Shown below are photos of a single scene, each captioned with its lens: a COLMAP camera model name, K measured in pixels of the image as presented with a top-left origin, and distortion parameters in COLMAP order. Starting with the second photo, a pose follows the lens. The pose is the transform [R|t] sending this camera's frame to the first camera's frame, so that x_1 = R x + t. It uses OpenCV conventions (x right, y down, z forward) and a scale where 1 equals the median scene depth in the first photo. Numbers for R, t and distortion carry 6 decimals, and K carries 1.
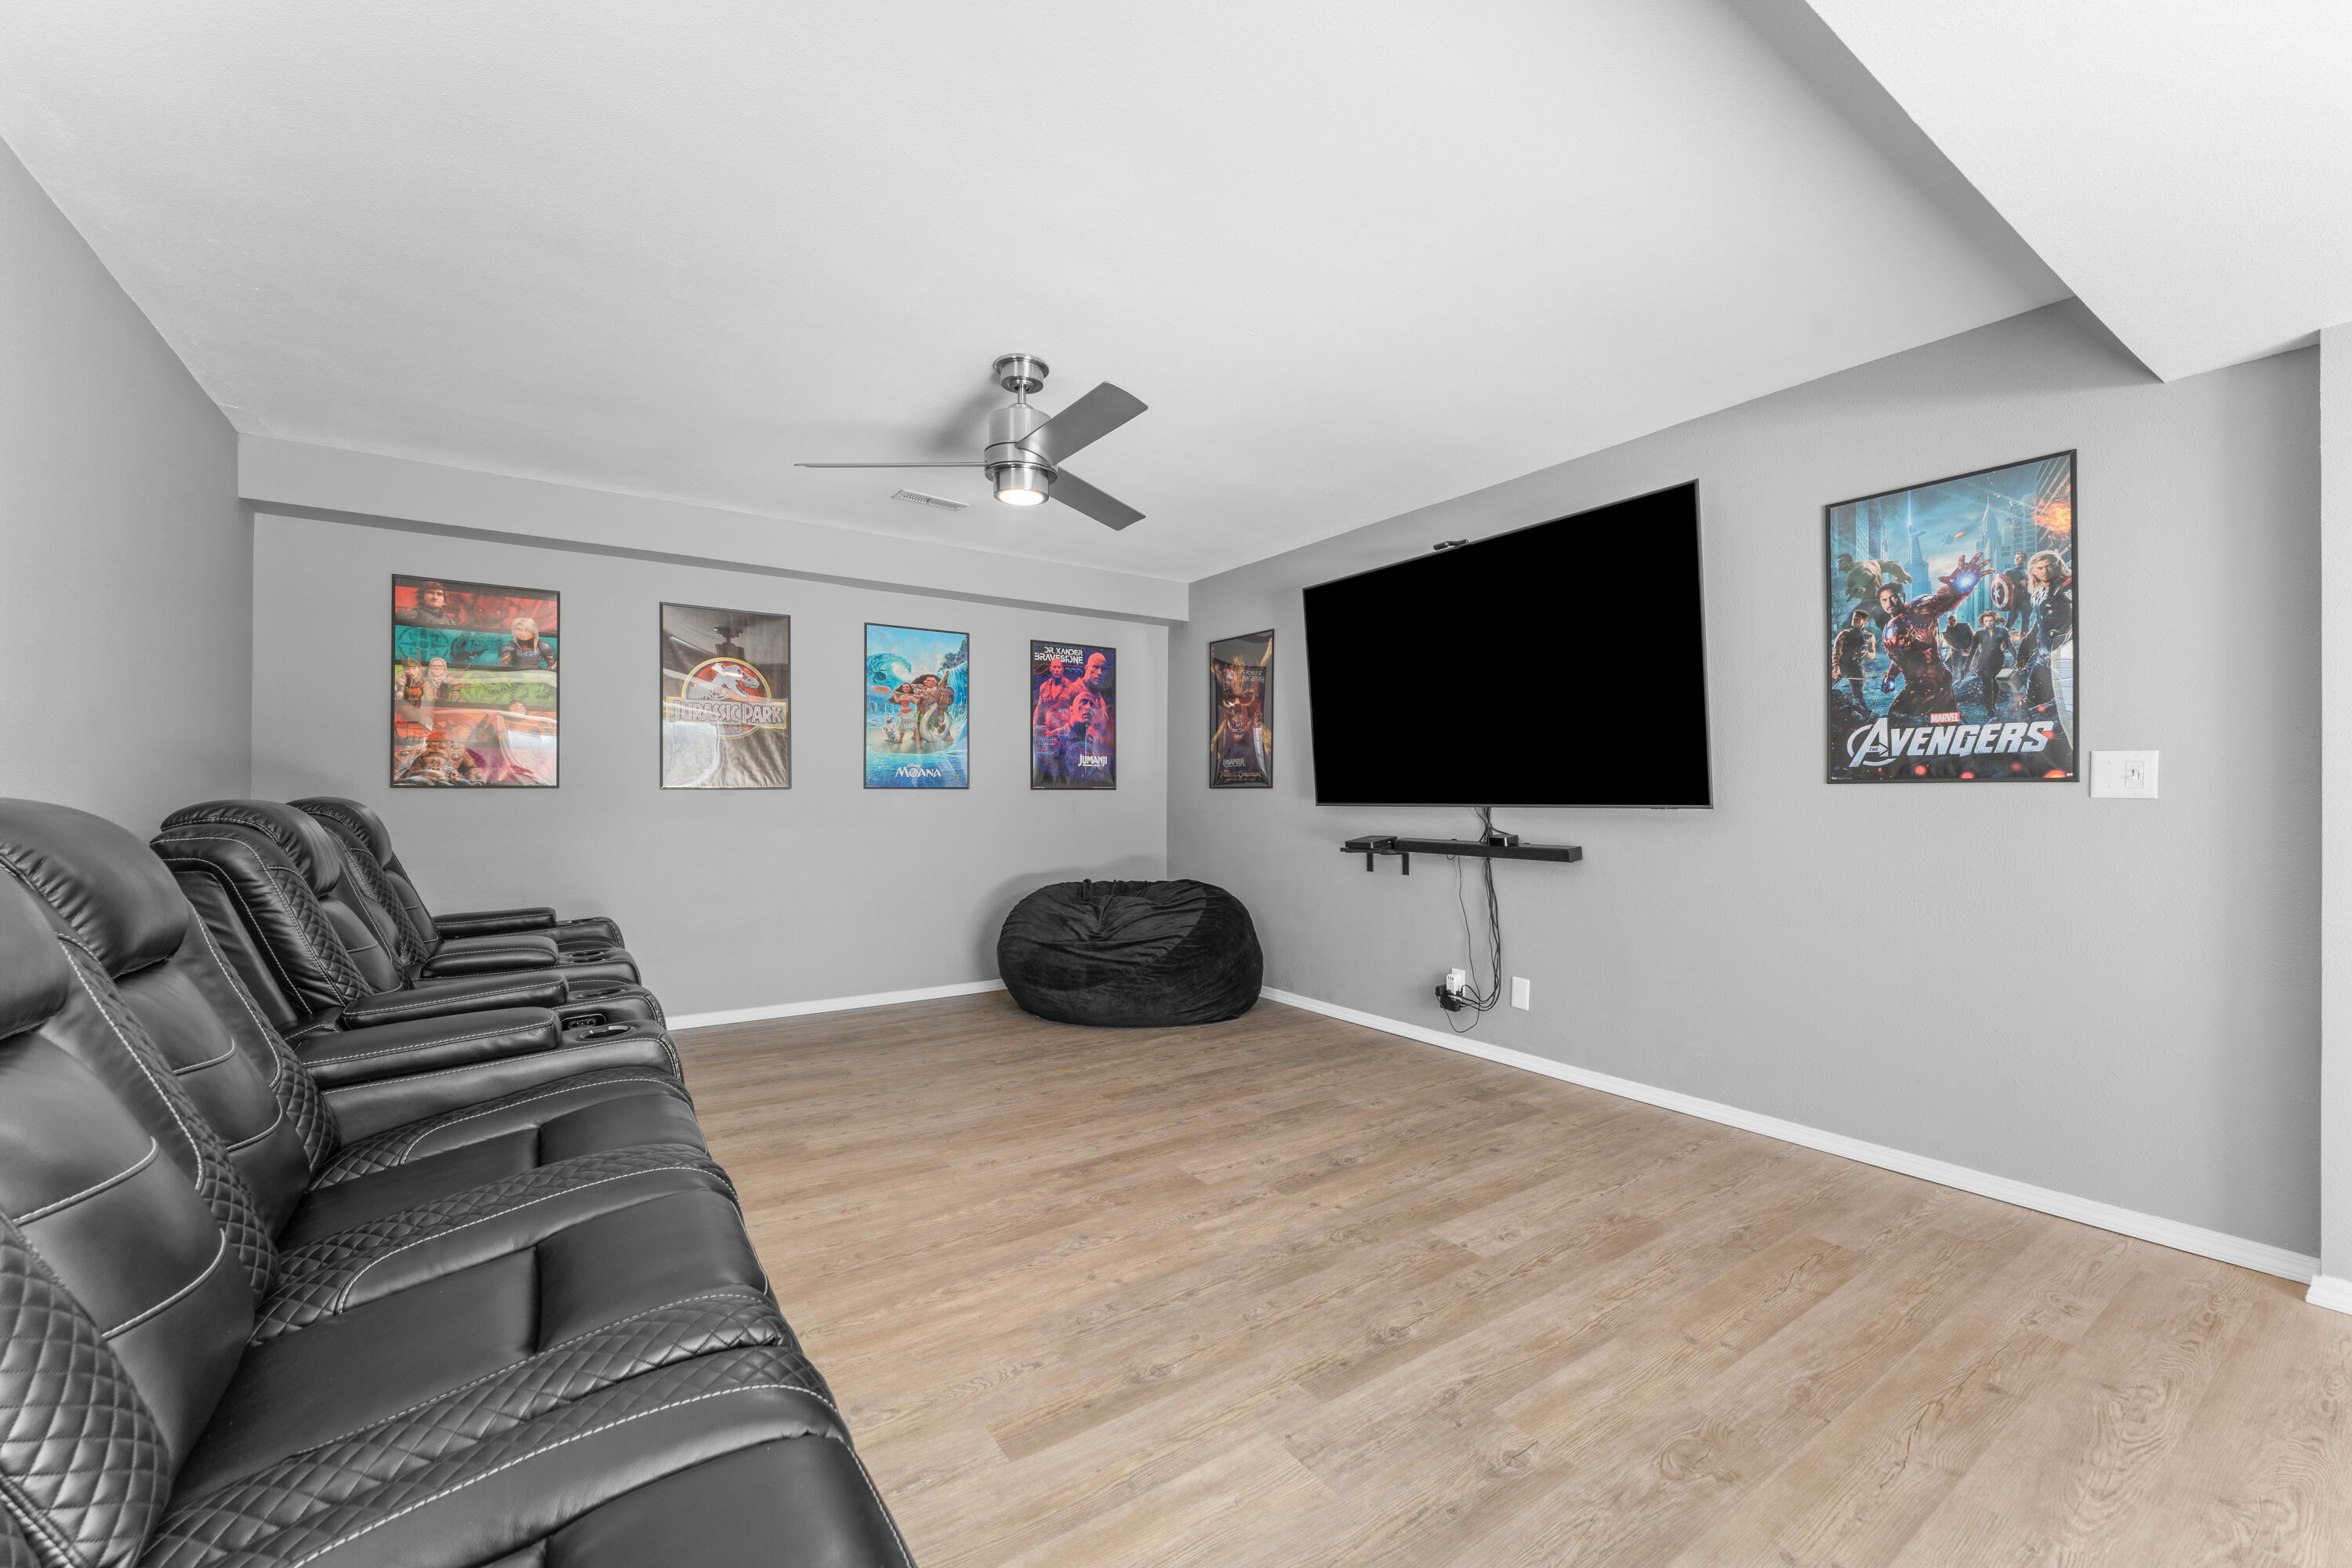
lens RADIAL K [[931.6, 0, 1173.2], [0, 931.6, 787.6], [0, 0, 1]] dist [-0.000294, -0.000104]
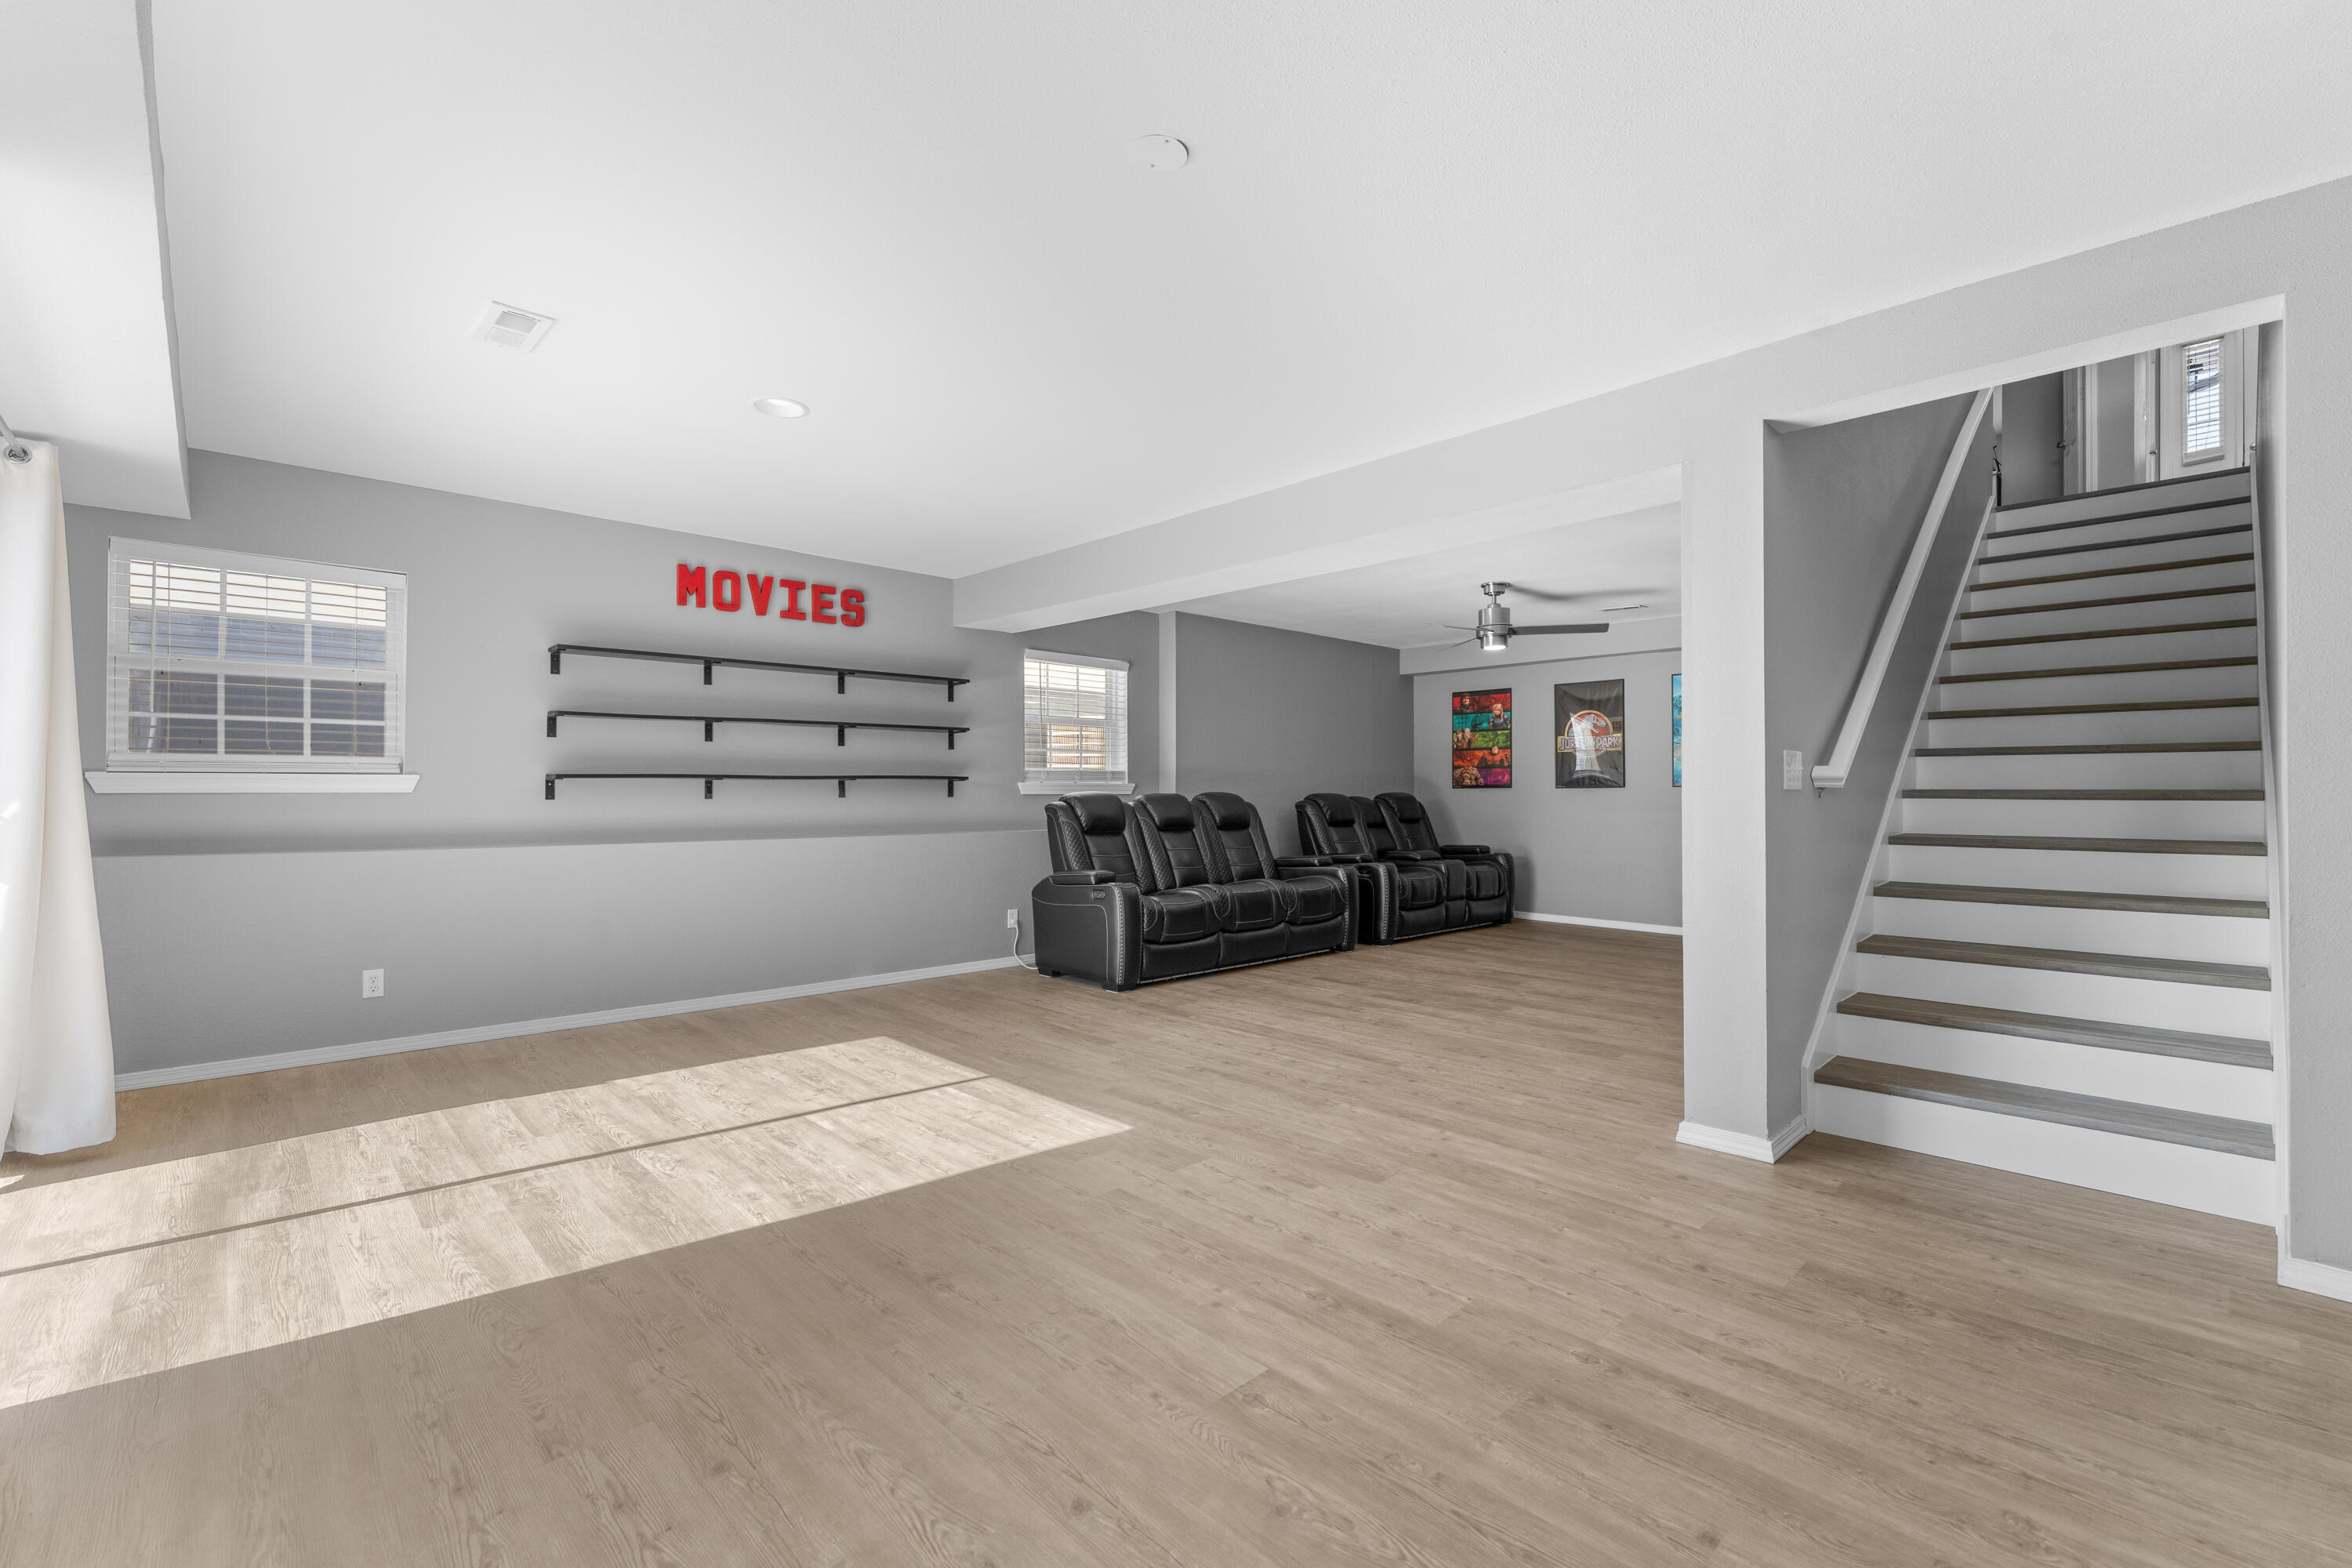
lens RADIAL K [[1012.0, 0, 1176.0], [0, 1012.0, 784.0], [0, 0, 1]] dist [-0.001280, -0.000211]
pose [[0.167816, -0.010389, -0.985764, 1.379716], [0.009522, 0.999915, -0.008917, 0.004685], [0.985772, -0.007890, 0.167900, -0.055030]]
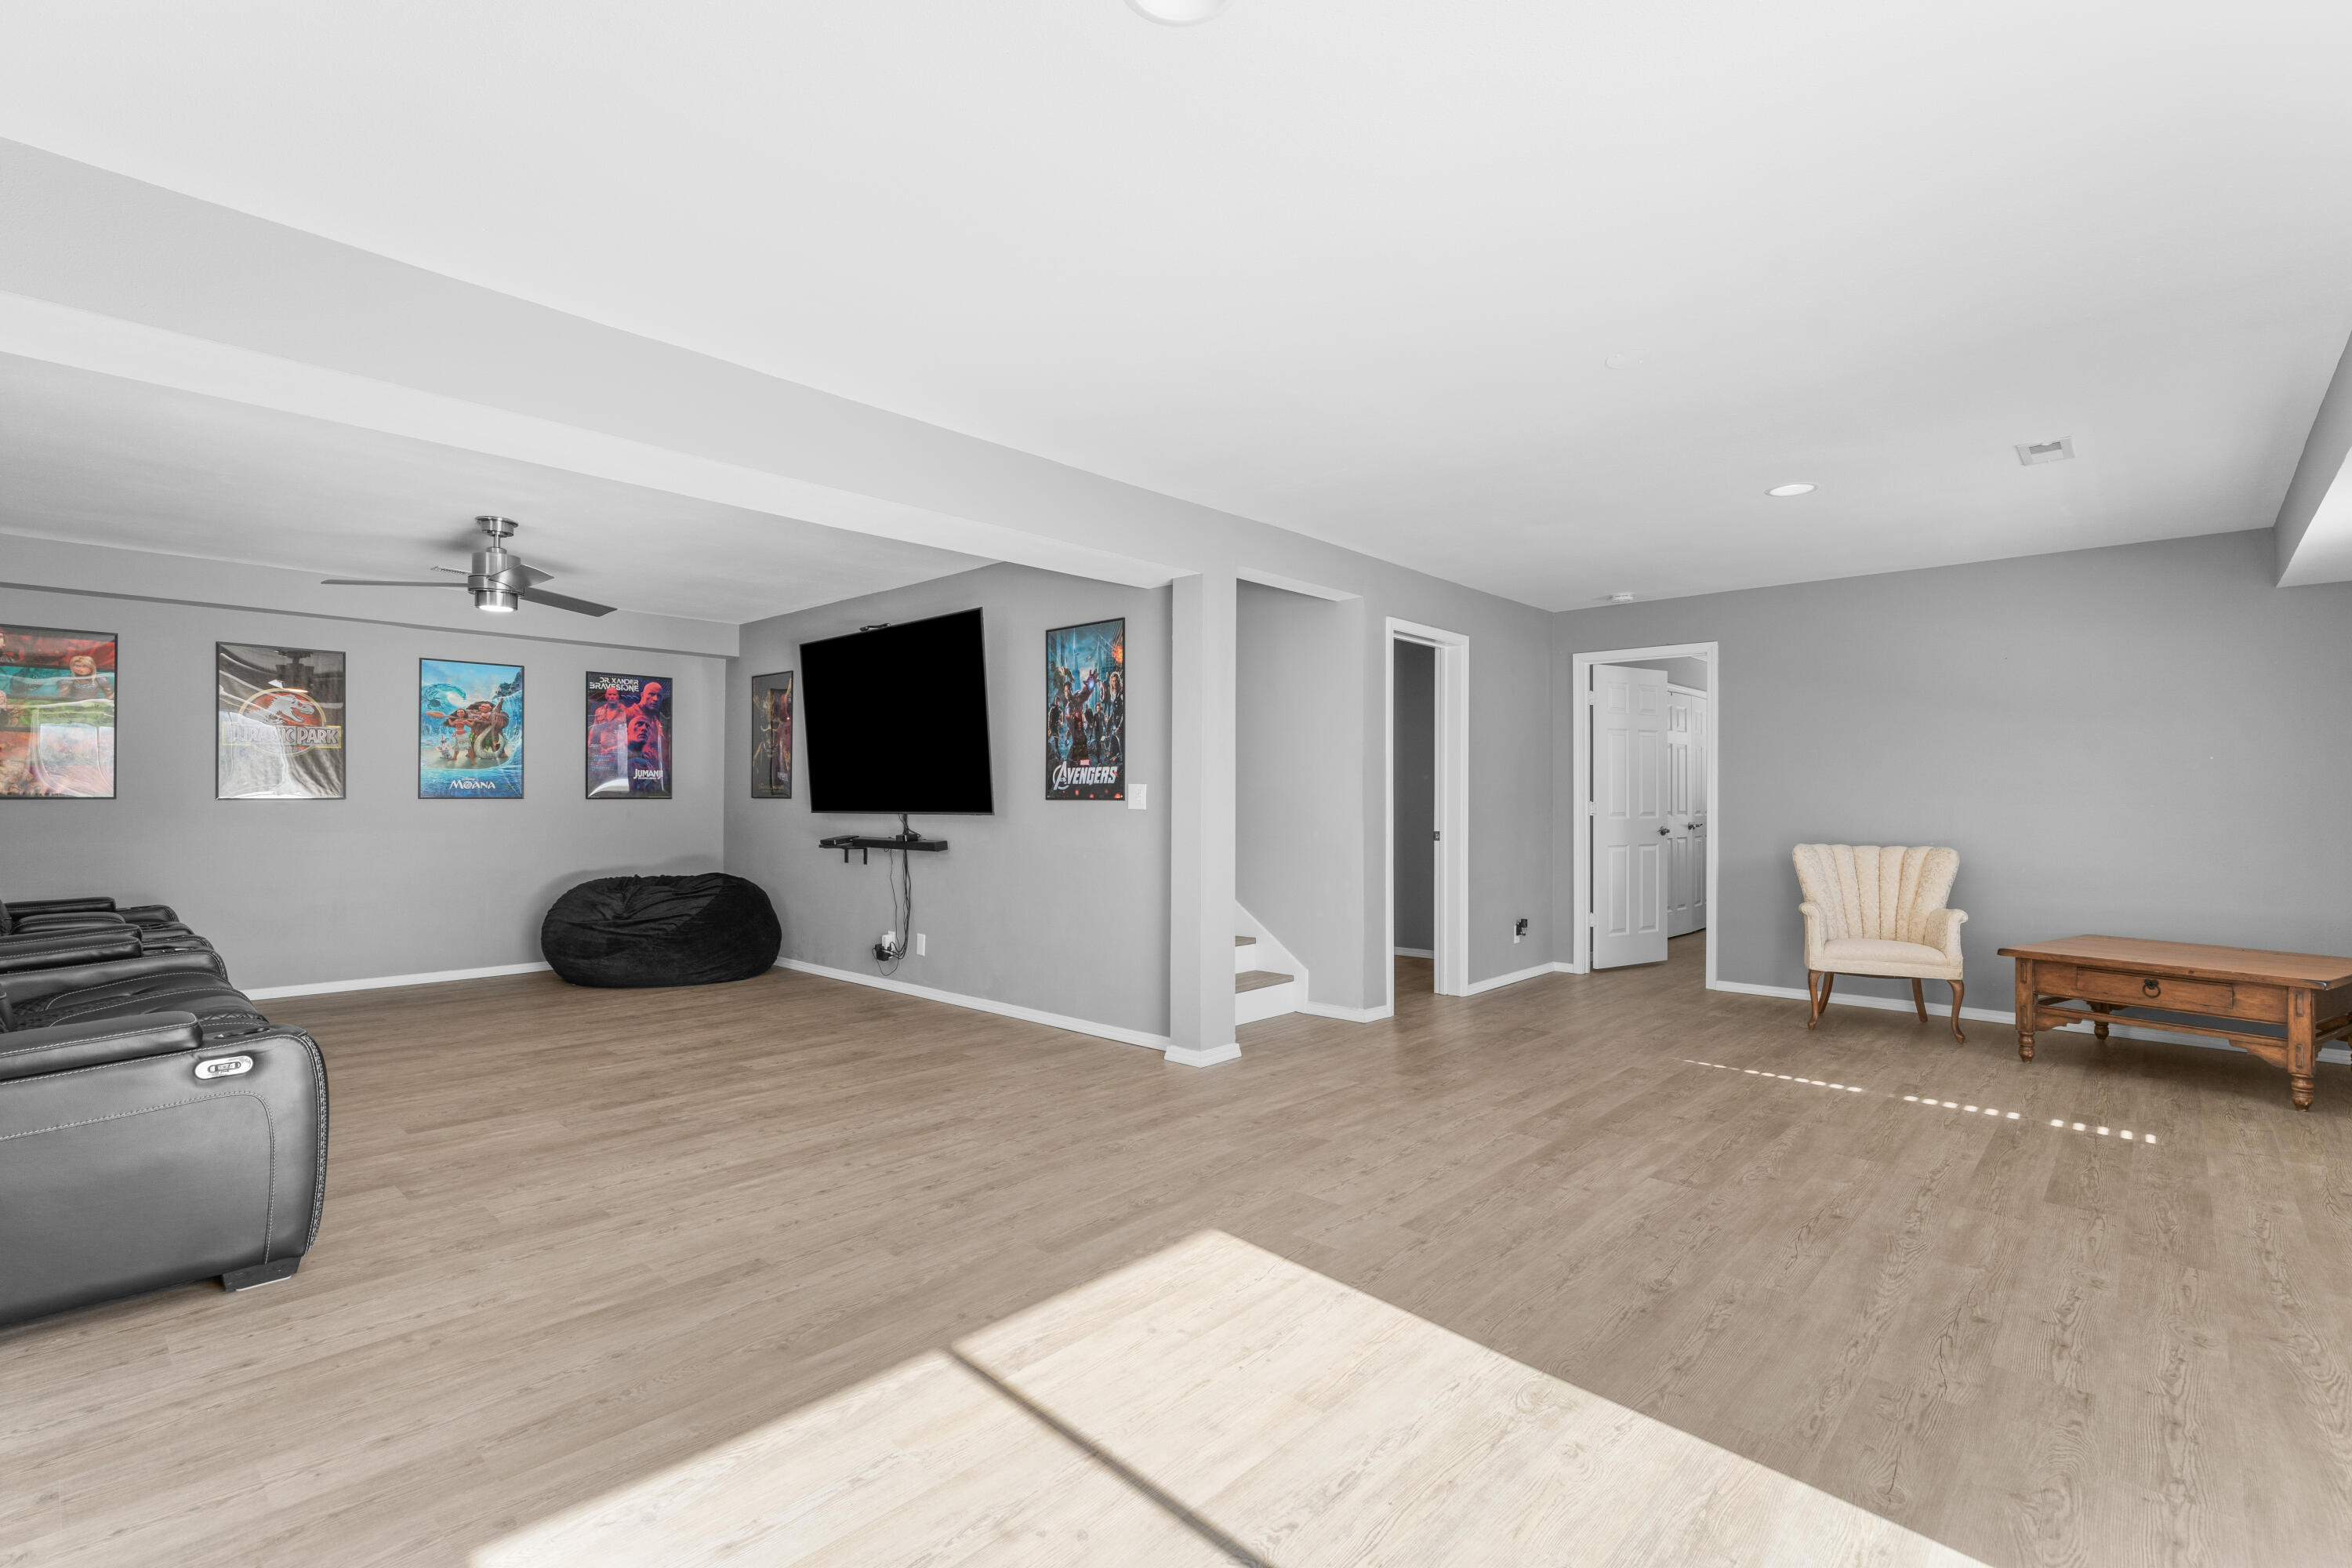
lens RADIAL K [[1065.9, 0, 1169.5], [0, 1065.9, 788.0], [0, 0, 1]] dist [-0.004118, 0.000302]
pose [[0.974828, 0.003361, 0.222932, 0.365070], [-0.003294, 0.999994, -0.000670, -0.018241], [-0.222933, -0.000081, 0.974834, -0.648715]]
